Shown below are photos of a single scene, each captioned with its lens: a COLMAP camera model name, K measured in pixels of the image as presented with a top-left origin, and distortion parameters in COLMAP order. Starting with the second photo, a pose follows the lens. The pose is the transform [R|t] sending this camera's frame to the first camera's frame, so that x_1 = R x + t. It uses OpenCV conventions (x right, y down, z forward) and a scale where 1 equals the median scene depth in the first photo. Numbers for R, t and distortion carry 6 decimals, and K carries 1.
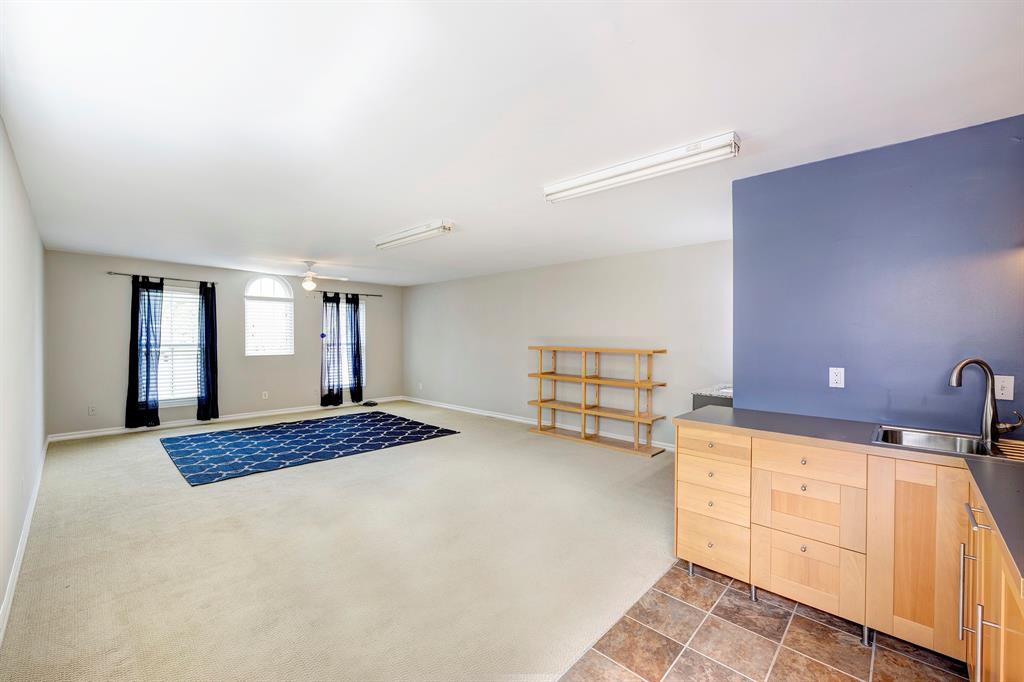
lens RADIAL K [[418.5, 0, 512.0], [0, 418.5, 341.0], [0, 0, 1]] dist [-0.000814, -0.000039]
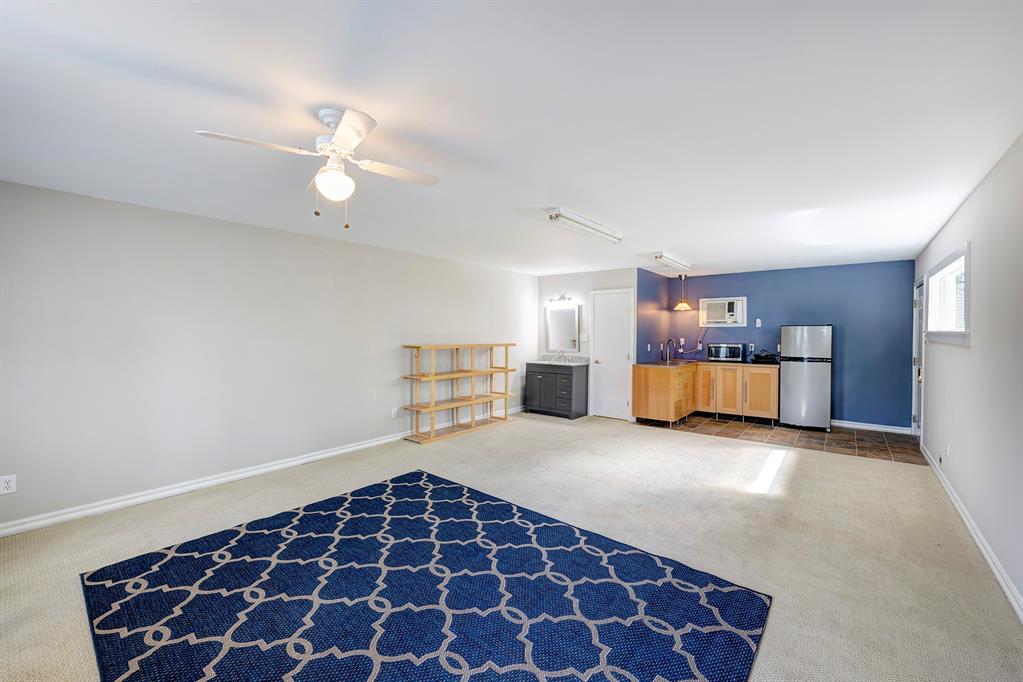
lens RADIAL K [[418.1, 0, 511.5], [0, 418.1, 341.0], [0, 0, 1]] dist [-0.000814, -0.000039]
pose [[-0.074461, -0.018905, 0.997045, -0.846723], [0.006048, 0.999793, 0.019409, -0.011563], [-0.997206, 0.007475, -0.074331, 0.905787]]
